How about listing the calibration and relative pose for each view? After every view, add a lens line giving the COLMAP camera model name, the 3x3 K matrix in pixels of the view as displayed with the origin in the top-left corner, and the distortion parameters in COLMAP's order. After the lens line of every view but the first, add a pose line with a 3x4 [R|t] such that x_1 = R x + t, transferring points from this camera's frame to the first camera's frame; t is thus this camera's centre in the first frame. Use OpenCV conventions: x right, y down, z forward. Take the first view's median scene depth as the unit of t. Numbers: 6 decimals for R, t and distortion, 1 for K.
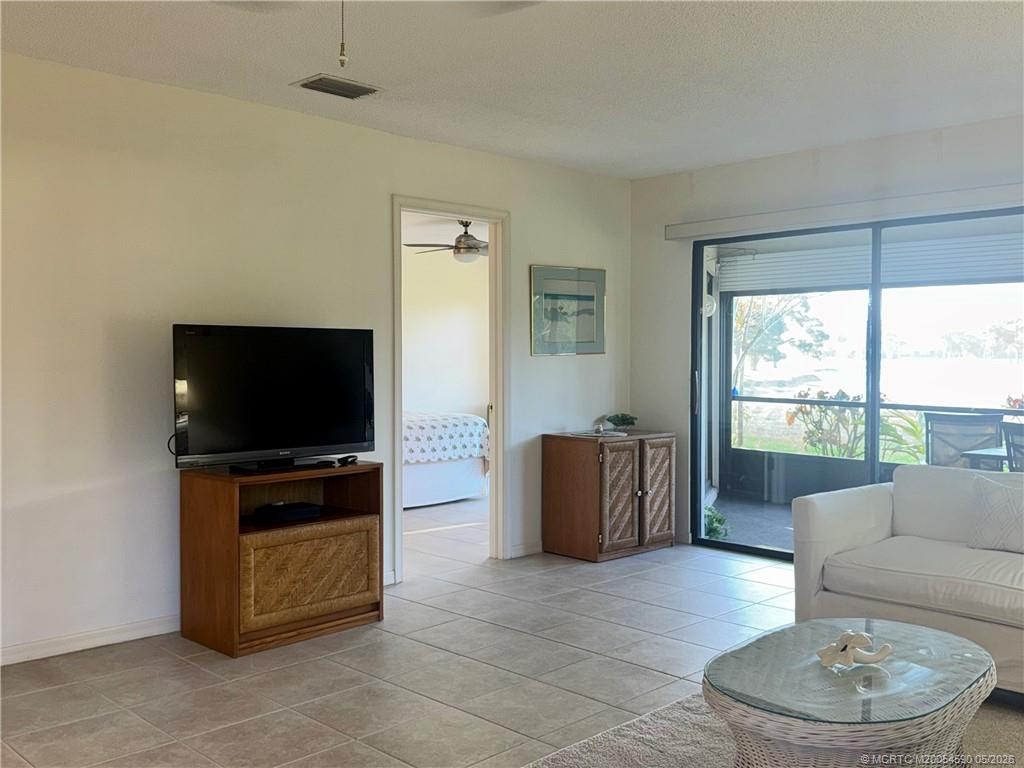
lens RADIAL K [[962.0, 0, 514.6], [0, 962.0, 391.1], [0, 0, 1]] dist [0.158080, -0.310215]
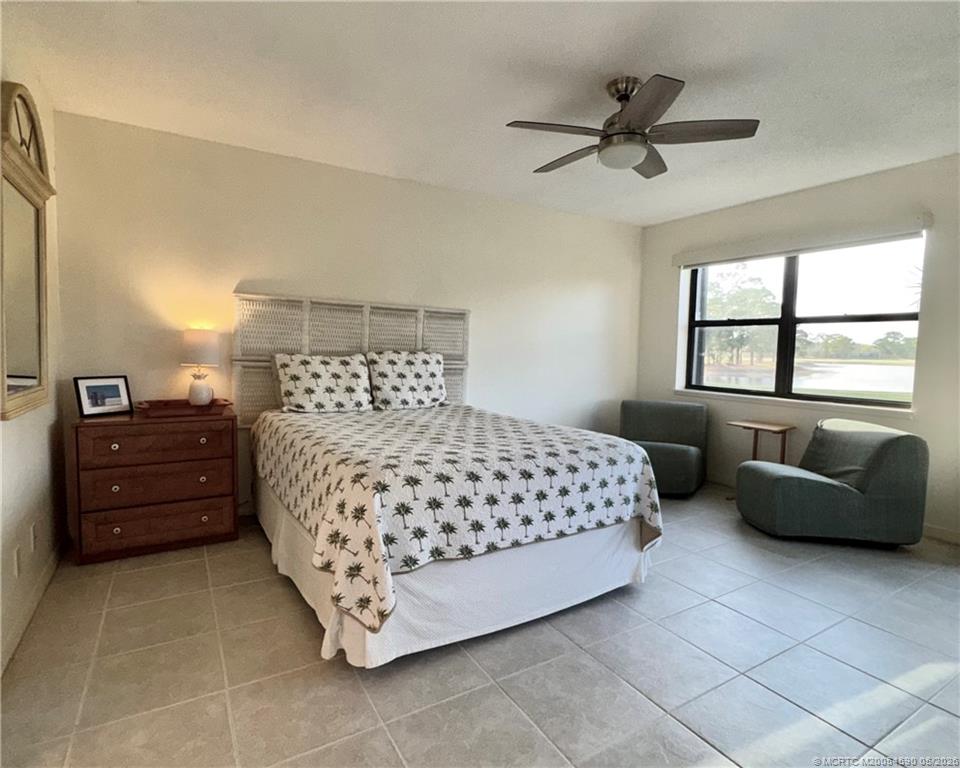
lens RADIAL K [[511.3, 0, 480.0], [0, 511.3, 384.0], [0, 0, 1]] dist [-0.001009, -0.000853]
pose [[0.970702, 0.035451, -0.237658, -0.069396], [-0.028393, 0.999050, 0.033058, -0.019614], [0.238604, -0.025341, 0.970786, 0.876620]]
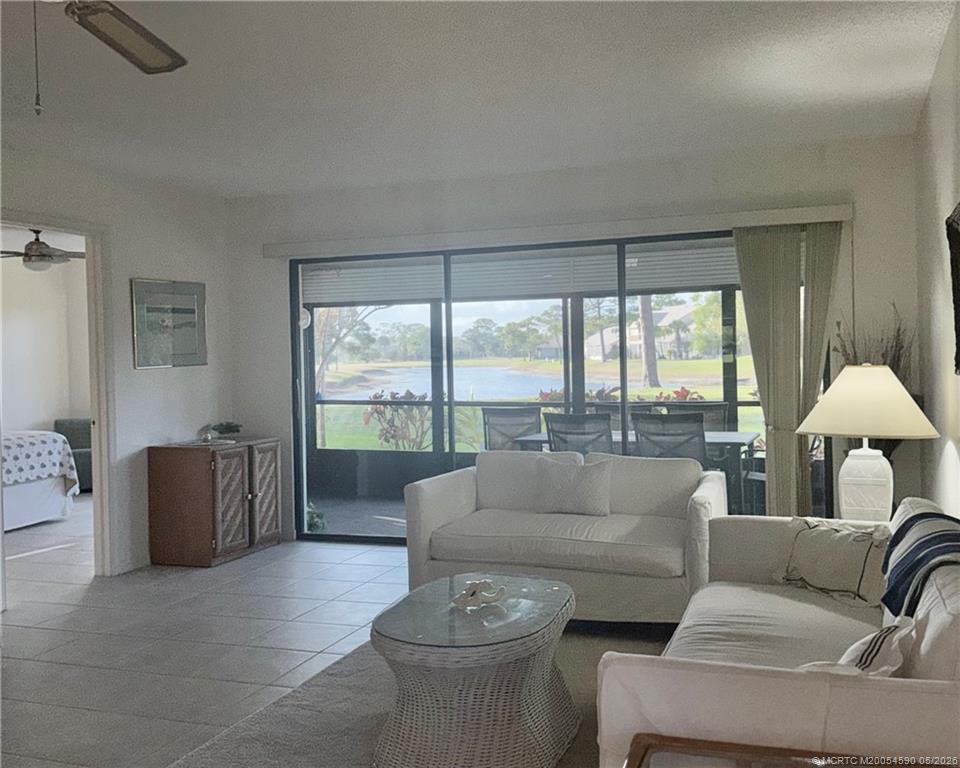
lens RADIAL K [[954.4, 0, 481.8], [0, 954.4, 386.8], [0, 0, 1]] dist [0.302694, -0.671839]
pose [[0.911019, -0.034812, 0.410893, -0.067907], [0.038094, 0.999274, 0.000200, -0.004356], [-0.410602, 0.015471, 0.911683, -0.070481]]
